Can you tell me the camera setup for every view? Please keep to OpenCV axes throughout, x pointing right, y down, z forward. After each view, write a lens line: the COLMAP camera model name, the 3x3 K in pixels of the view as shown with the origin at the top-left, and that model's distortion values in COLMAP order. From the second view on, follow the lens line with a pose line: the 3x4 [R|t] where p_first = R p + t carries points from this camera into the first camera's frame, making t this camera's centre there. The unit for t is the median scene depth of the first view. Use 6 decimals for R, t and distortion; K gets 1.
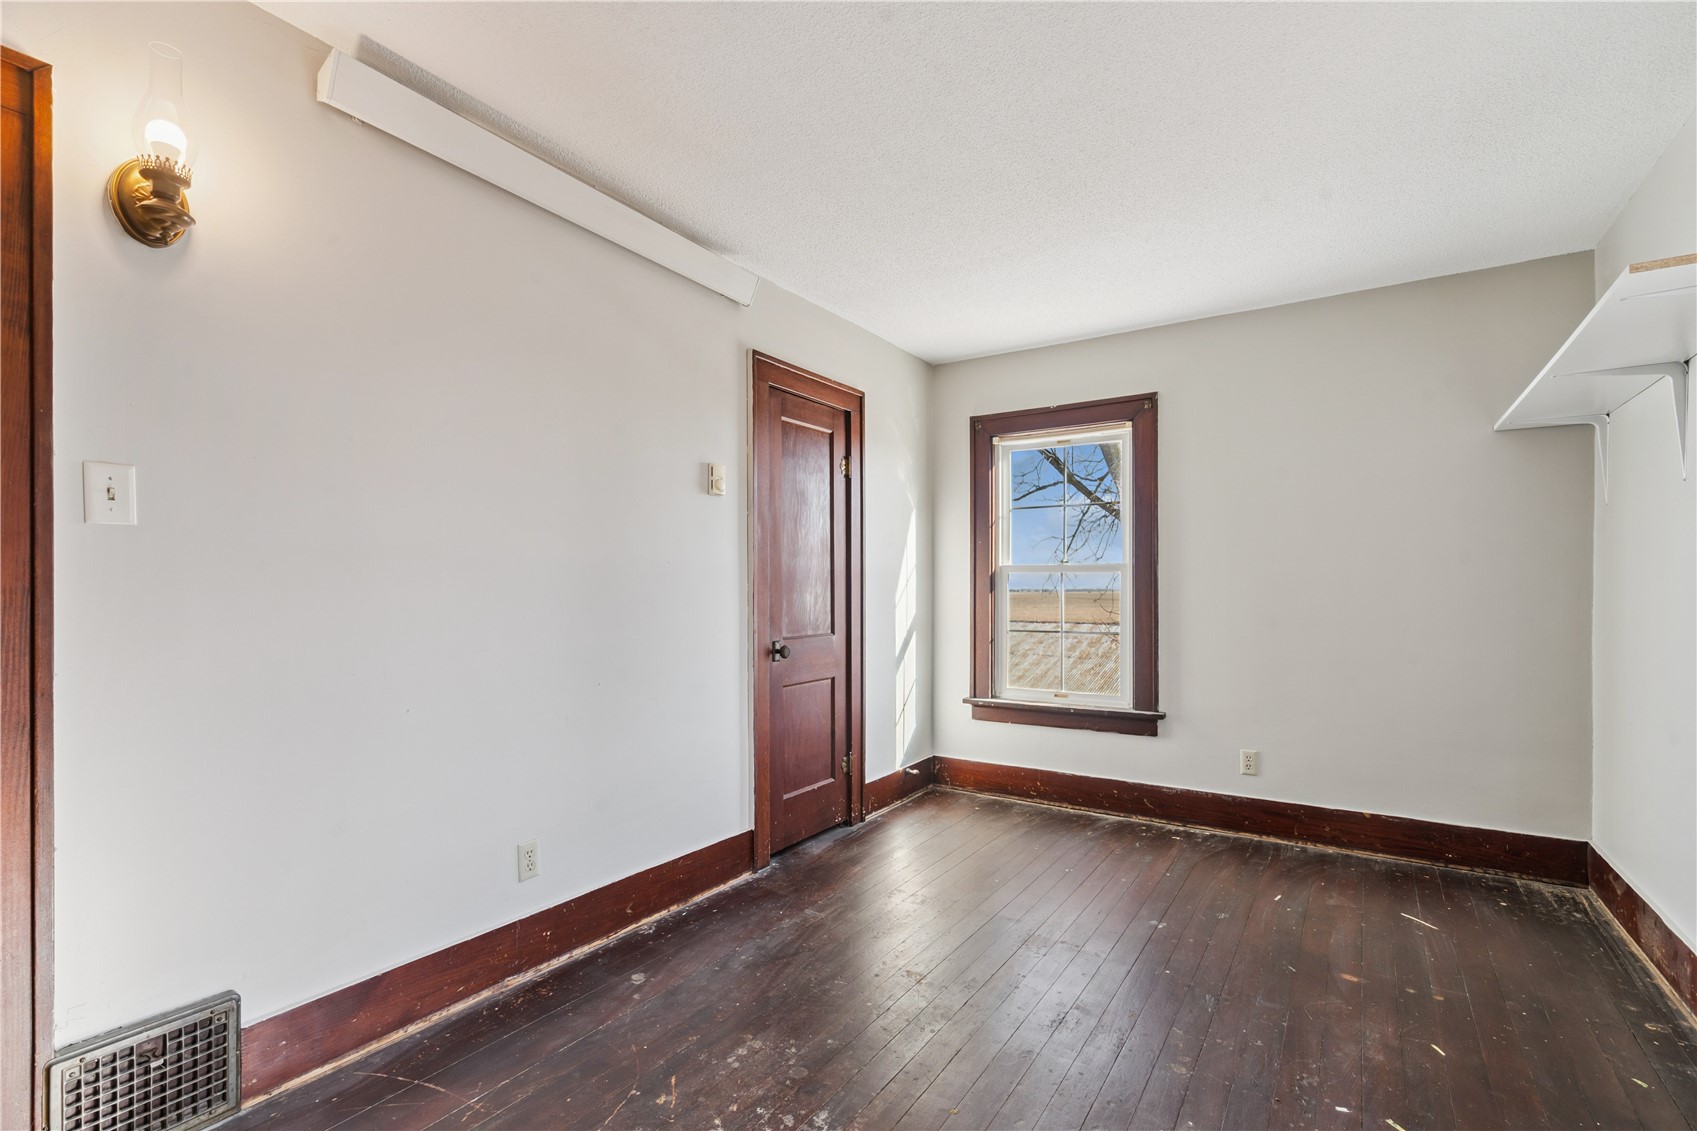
lens RADIAL K [[771.4, 0, 843.3], [0, 771.4, 588.0], [0, 0, 1]] dist [-0.001540, -0.000154]
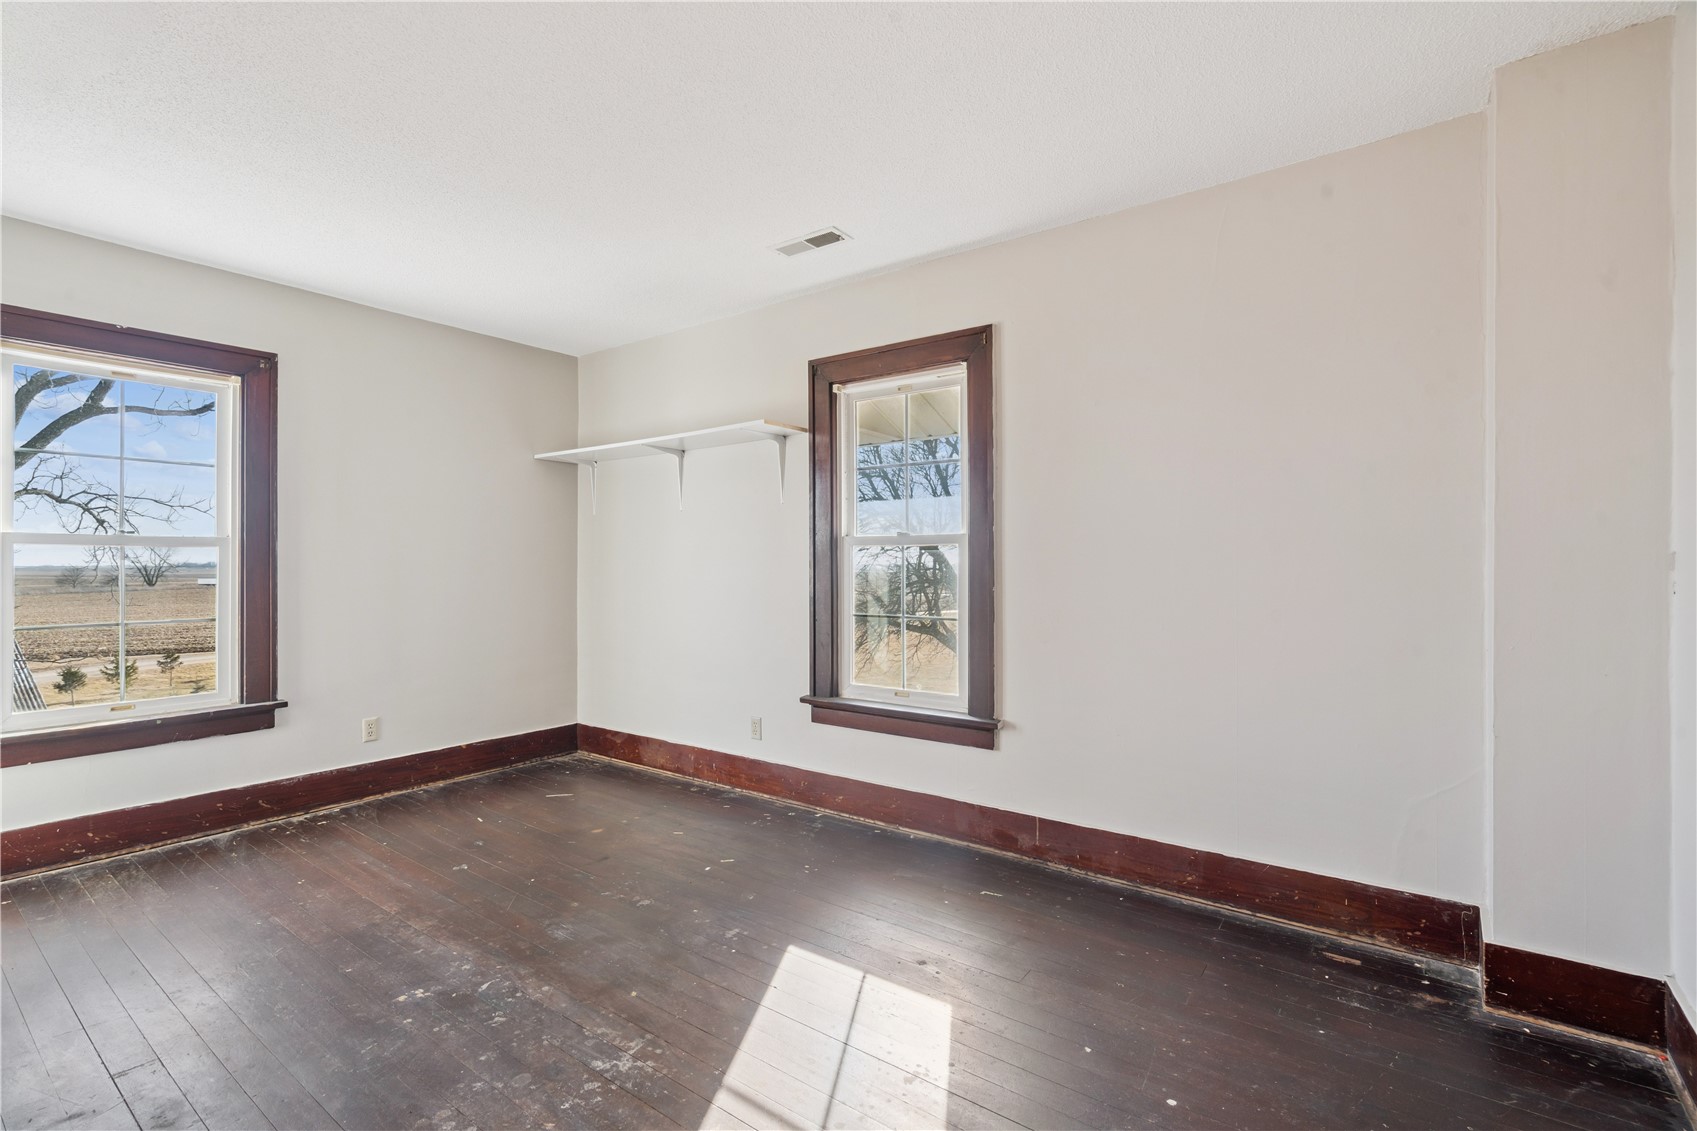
lens RADIAL K [[771.4, 0, 847.9], [0, 771.4, 564.0], [0, 0, 1]] dist [-0.001540, -0.000154]
pose [[0.055891, 0.000522, 0.998437, -0.475034], [0.001965, 0.999998, -0.000632, -0.000605], [-0.998435, 0.001997, 0.055890, 0.266568]]
